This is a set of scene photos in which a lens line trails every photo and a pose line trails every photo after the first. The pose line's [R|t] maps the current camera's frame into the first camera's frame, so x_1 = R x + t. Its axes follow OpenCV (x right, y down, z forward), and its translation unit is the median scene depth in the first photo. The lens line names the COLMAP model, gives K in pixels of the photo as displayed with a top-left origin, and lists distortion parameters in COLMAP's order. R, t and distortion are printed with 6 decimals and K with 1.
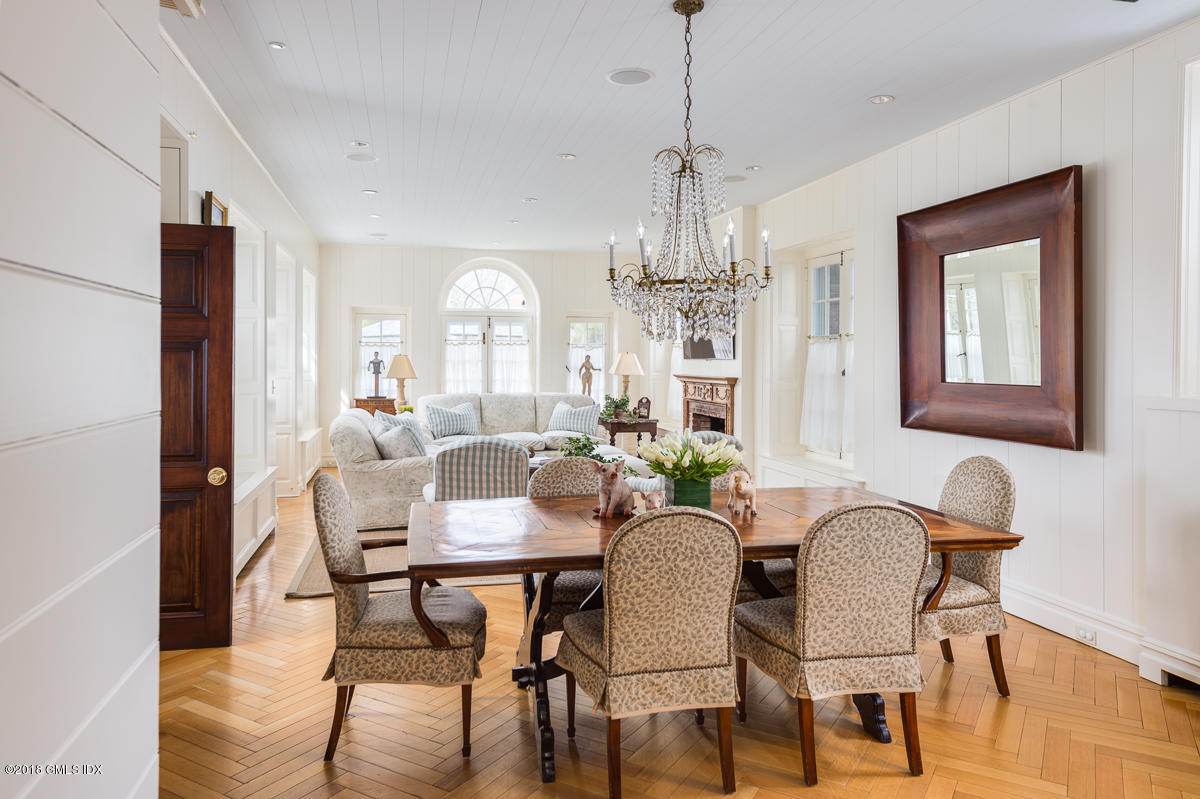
lens RADIAL K [[817.2, 0, 599.2], [0, 817.2, 381.6], [0, 0, 1]] dist [-0.009821, -0.002281]
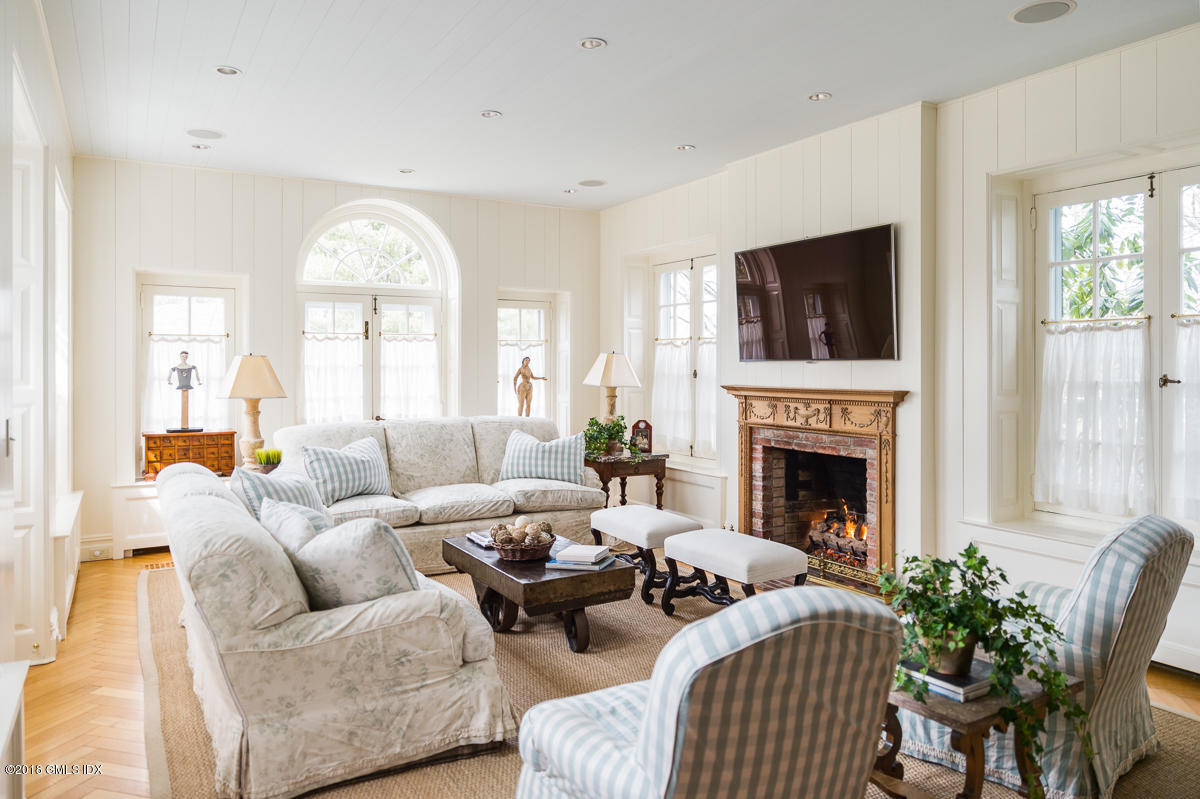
lens RADIAL K [[817.2, 0, 599.2], [0, 817.2, 381.6], [0, 0, 1]] dist [-0.009821, -0.002281]
pose [[0.956534, -0.010774, 0.291422, -0.170995], [0.013080, 0.999897, -0.005966, -0.008457], [-0.291328, 0.009518, 0.956576, 0.391096]]
